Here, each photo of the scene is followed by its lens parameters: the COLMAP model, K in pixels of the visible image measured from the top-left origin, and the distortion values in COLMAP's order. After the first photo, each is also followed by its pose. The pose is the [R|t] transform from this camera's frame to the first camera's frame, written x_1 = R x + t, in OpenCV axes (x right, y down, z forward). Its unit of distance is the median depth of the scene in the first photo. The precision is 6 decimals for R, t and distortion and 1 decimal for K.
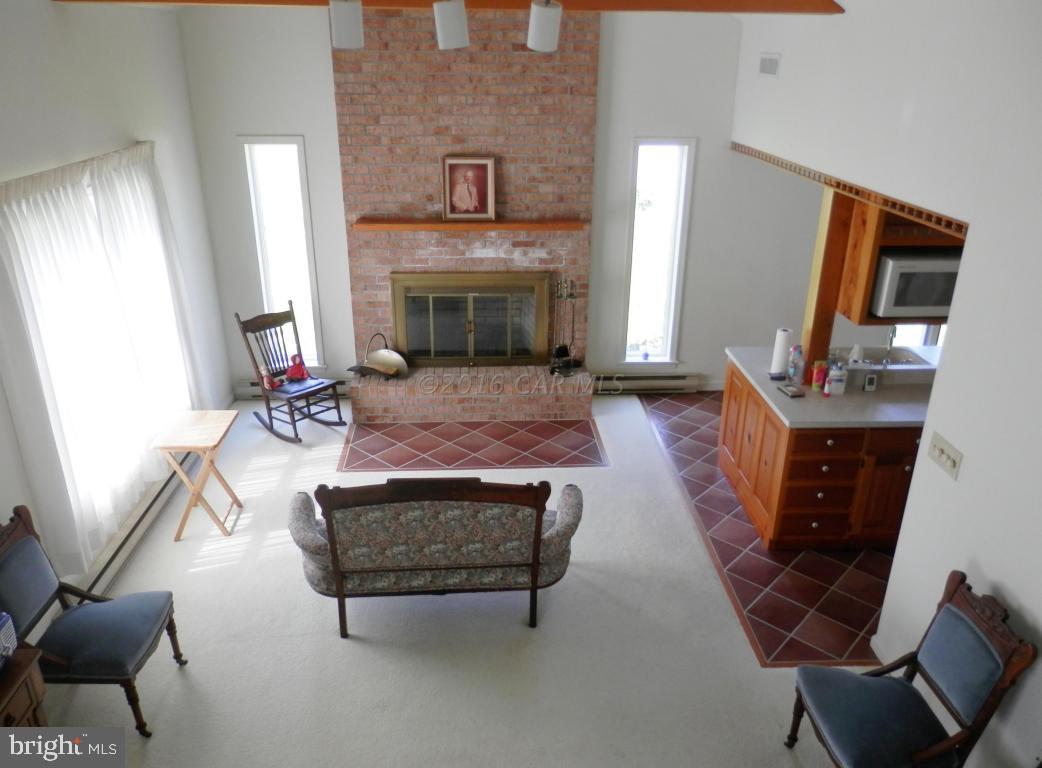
lens RADIAL K [[793.7, 0, 518.9], [0, 793.7, 382.3], [0, 0, 1]] dist [-0.001166, 0.009431]
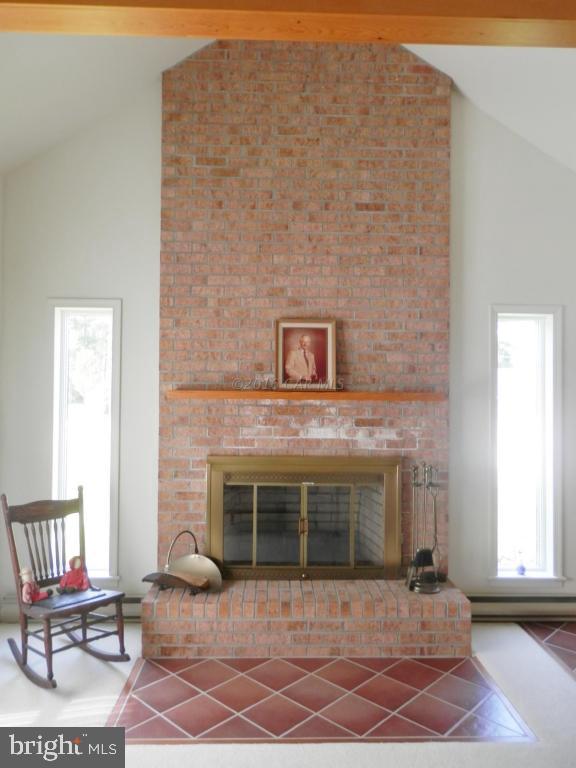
lens RADIAL K [[570.0, 0, 288.5], [0, 570.0, 378.7], [0, 0, 1]] dist [-0.001746, 0.003849]
pose [[0.999484, -0.000004, -0.032113, -0.061785], [-0.012959, 0.914908, -0.403455, 0.027830], [0.029382, 0.403663, 0.914436, 0.447974]]
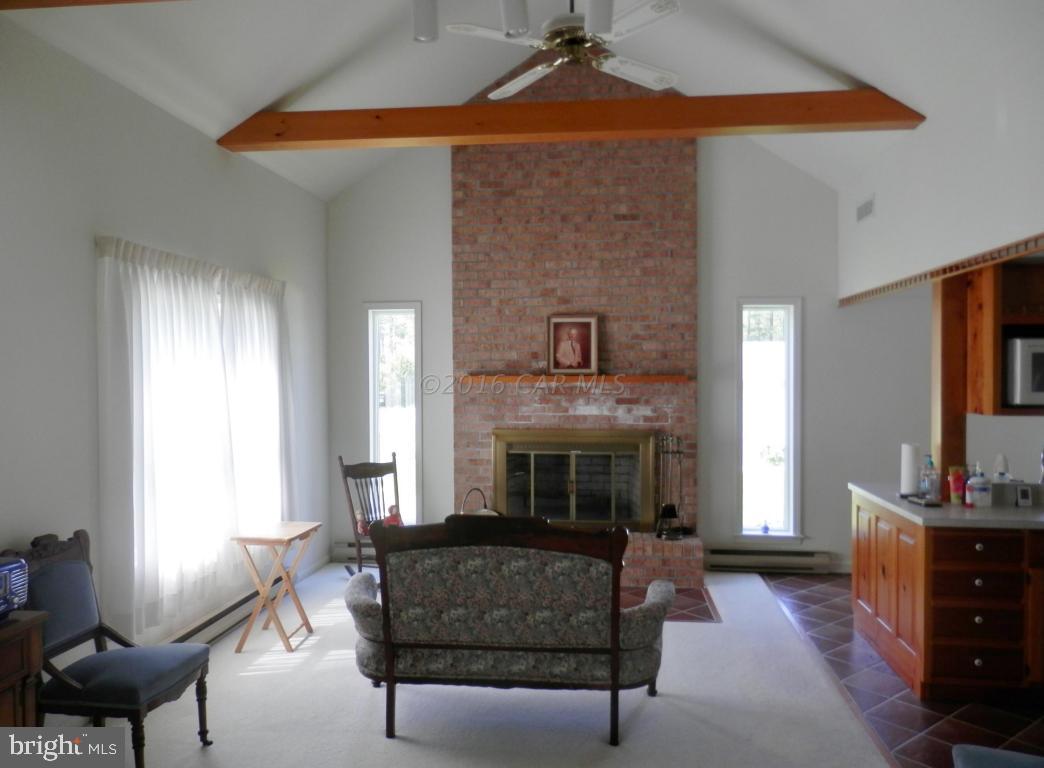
lens RADIAL K [[795.2, 0, 519.9], [0, 795.2, 382.3], [0, 0, 1]] dist [-0.001166, 0.009431]
pose [[0.985563, -0.009556, -0.169040, 0.043154], [-0.053921, 0.928703, -0.366882, 0.181402], [0.160494, 0.370700, 0.914780, 0.067106]]
